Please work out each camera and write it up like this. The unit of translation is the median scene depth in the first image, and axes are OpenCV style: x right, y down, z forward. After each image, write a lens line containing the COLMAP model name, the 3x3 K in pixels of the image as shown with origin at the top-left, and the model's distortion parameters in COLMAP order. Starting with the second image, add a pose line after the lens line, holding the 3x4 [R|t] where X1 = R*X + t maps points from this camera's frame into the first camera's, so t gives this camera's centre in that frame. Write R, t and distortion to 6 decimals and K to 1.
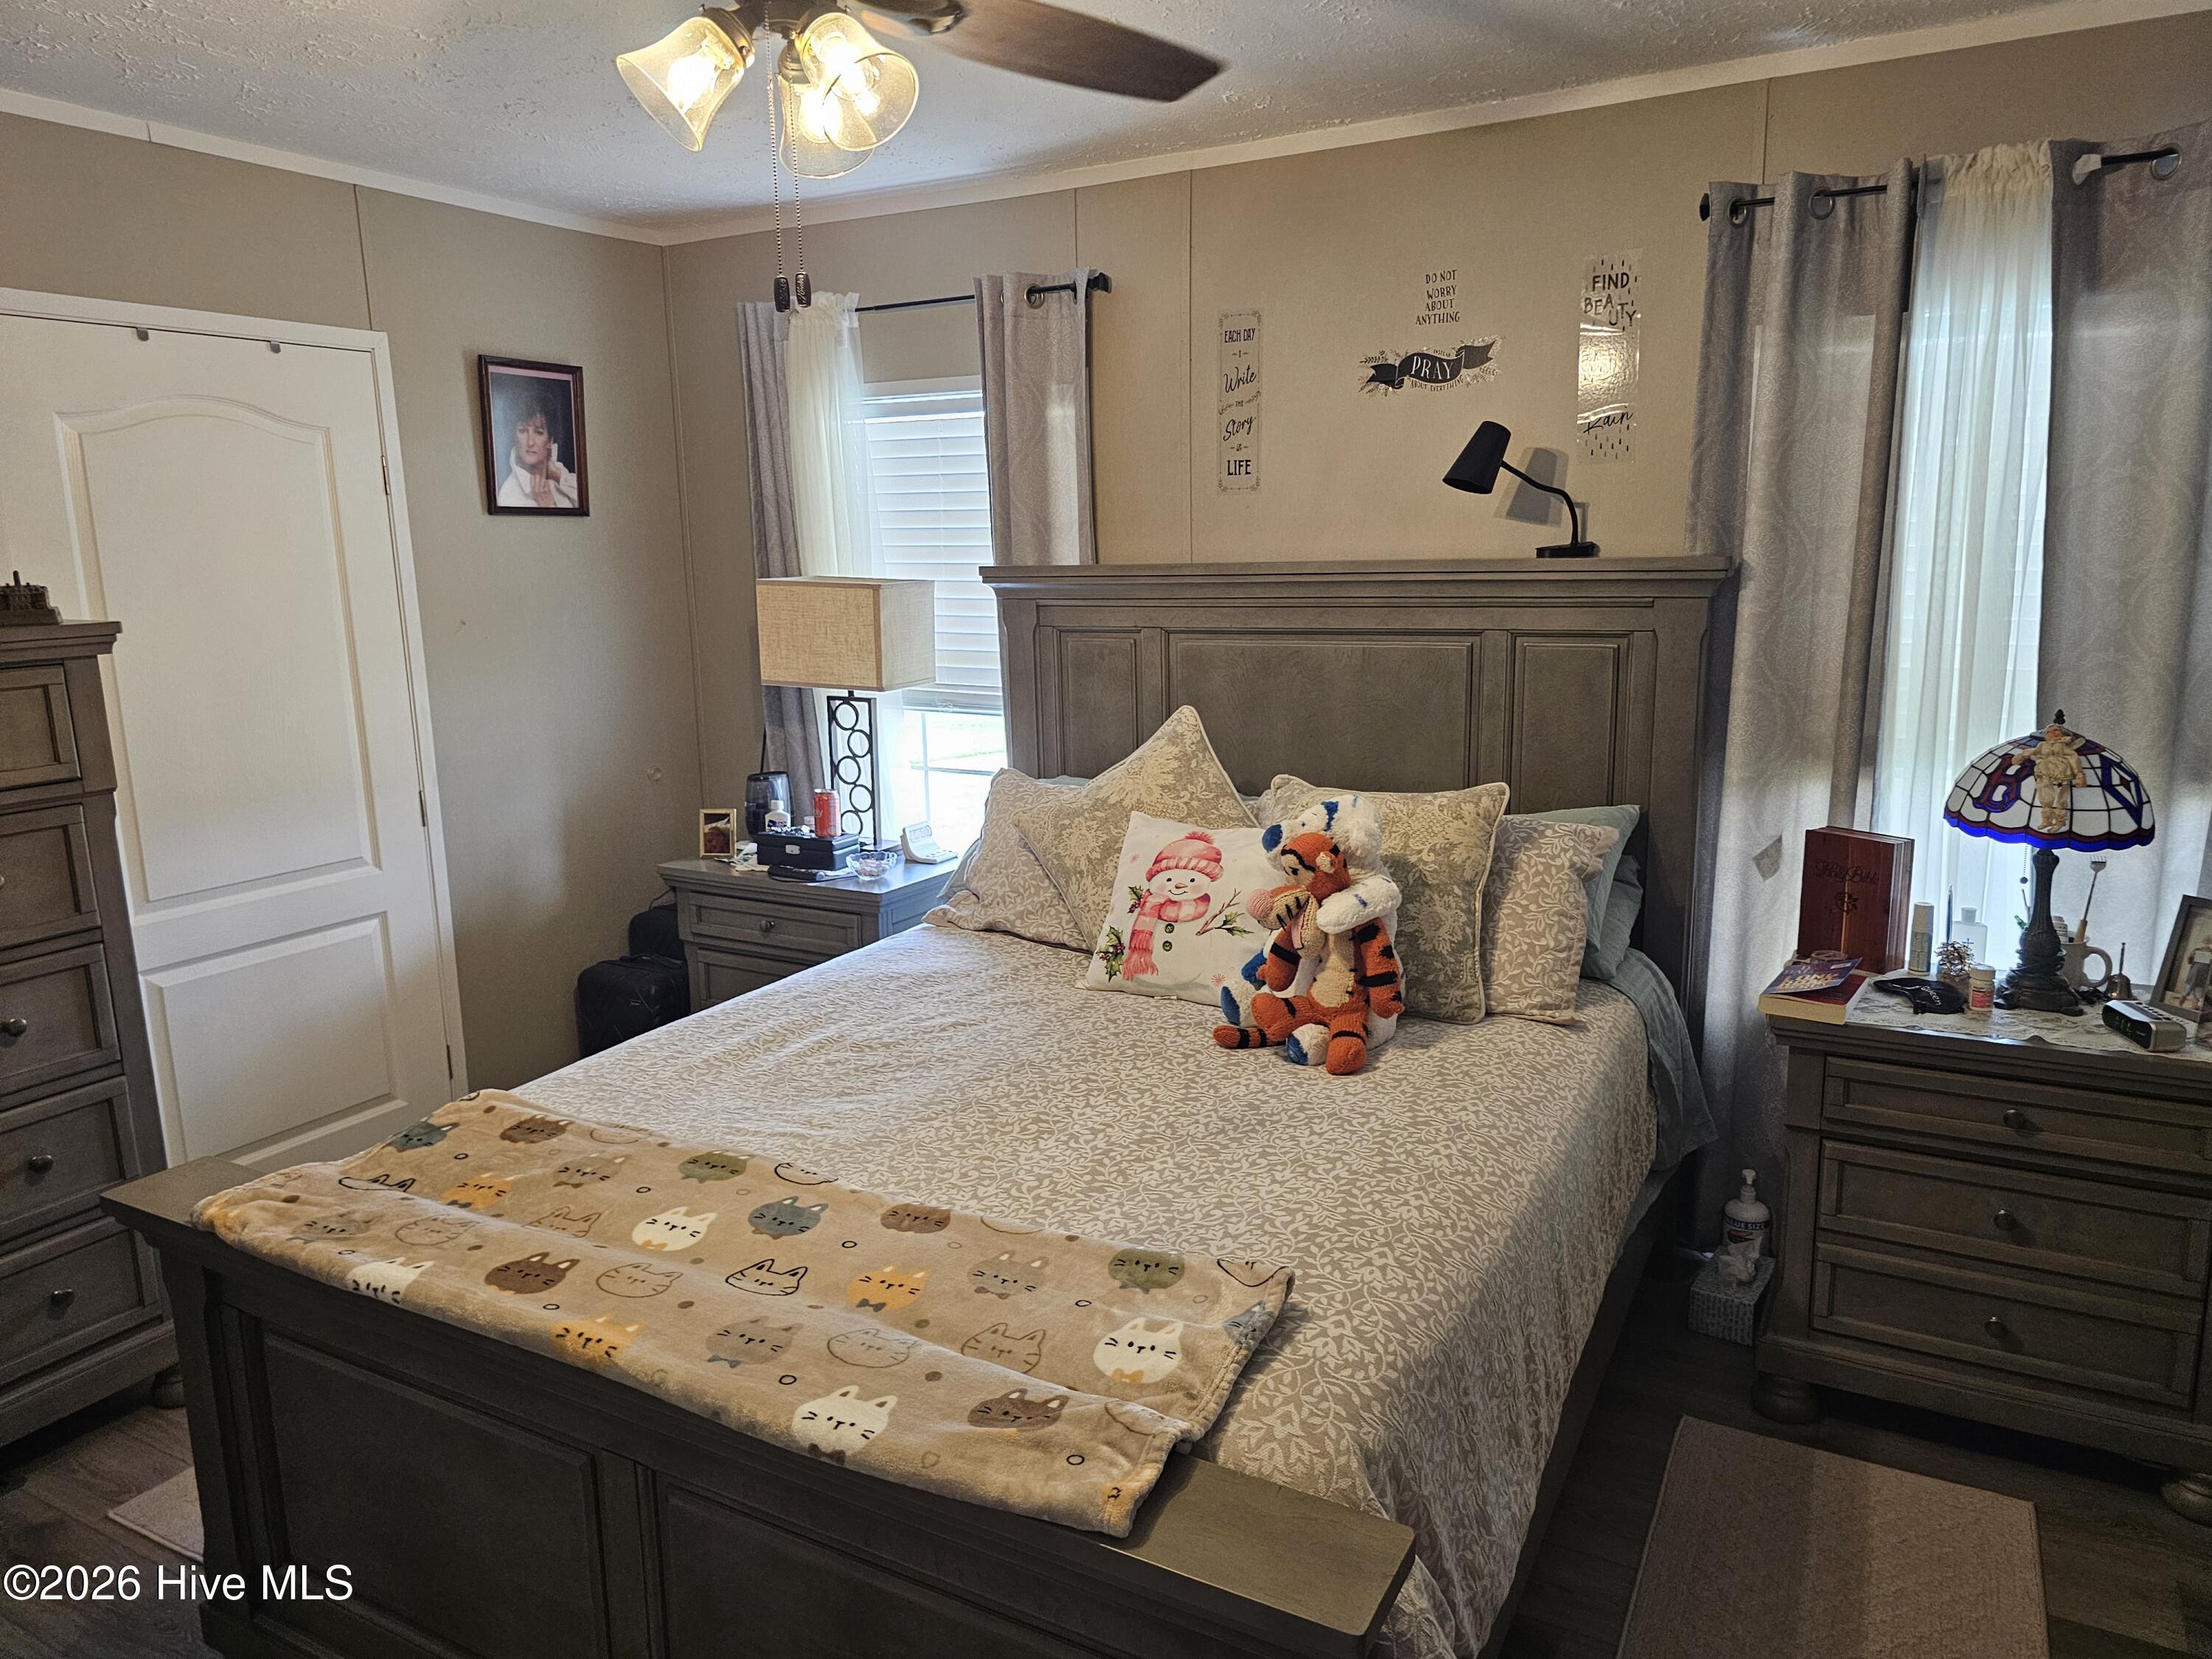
lens RADIAL K [[1482.2, 0, 1113.1], [0, 1482.2, 821.7], [0, 0, 1]] dist [0.031934, -0.033679]
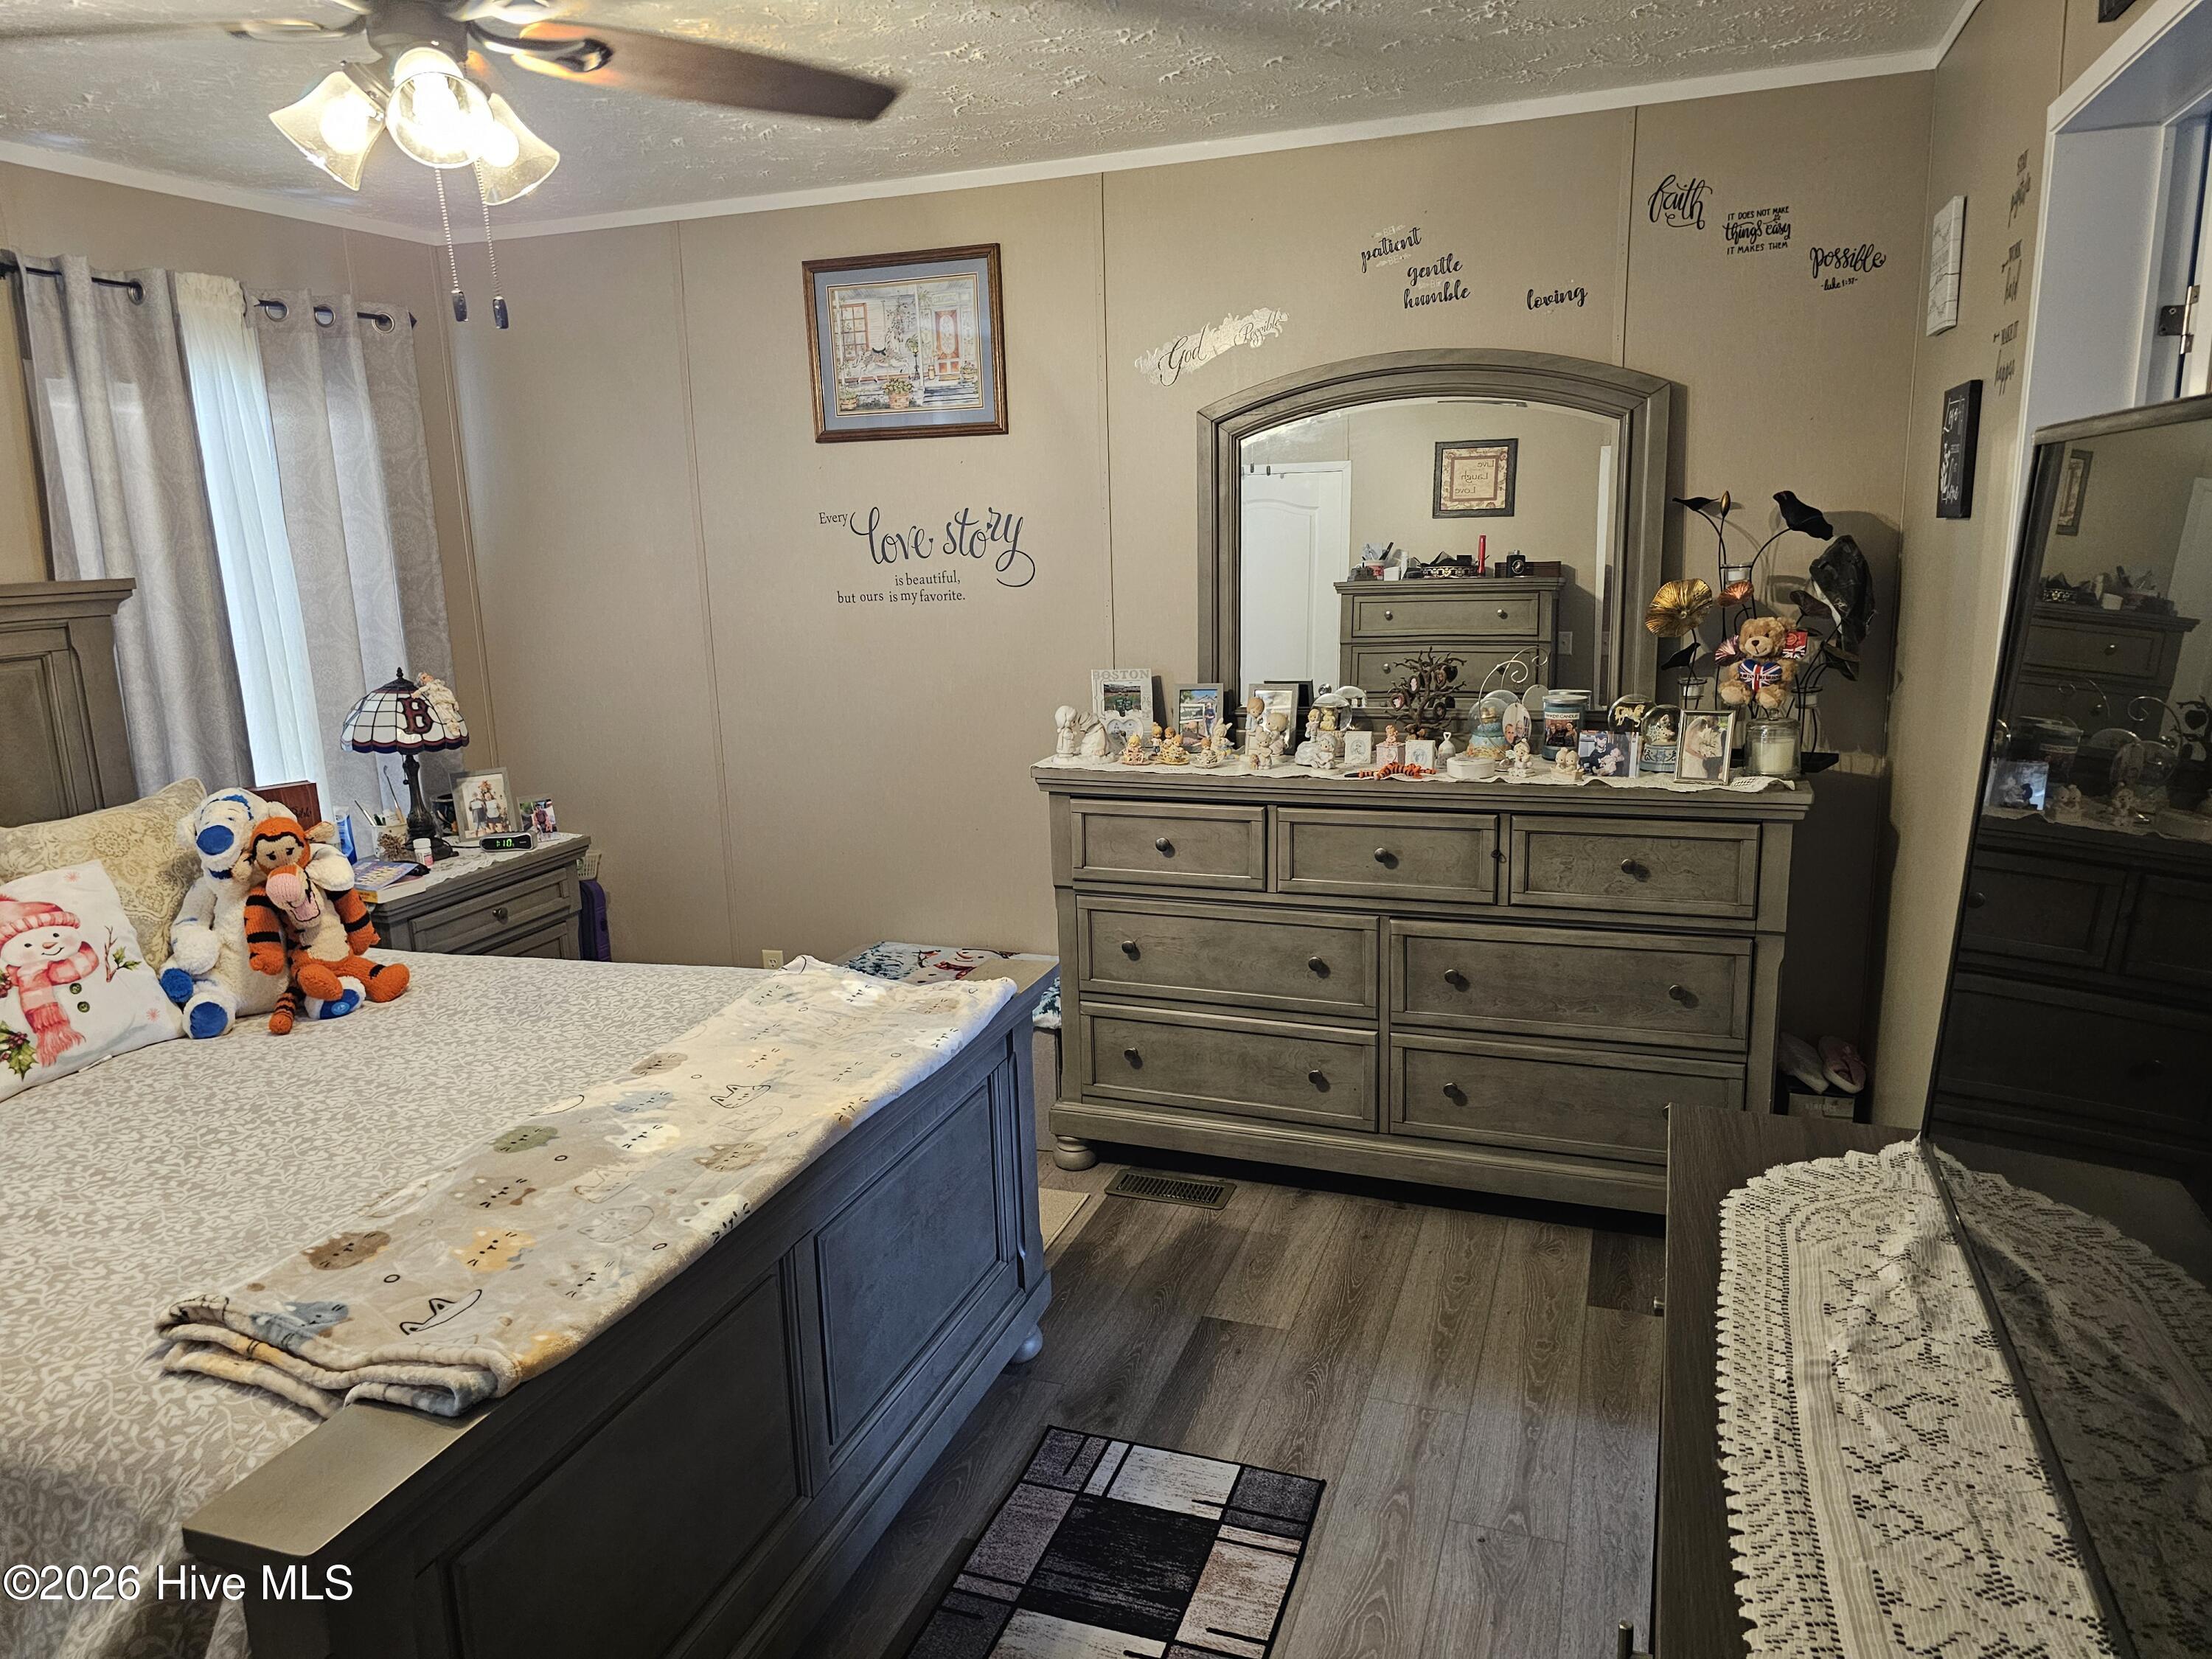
lens RADIAL K [[1482.2, 0, 1107.9], [0, 1482.2, 832.1], [0, 0, 1]] dist [0.031934, -0.033679]
pose [[-0.182935, -0.173655, 0.967667, -0.947787], [0.223479, 0.951164, 0.212941, -0.071657], [-0.957388, 0.255207, -0.135193, 0.510928]]
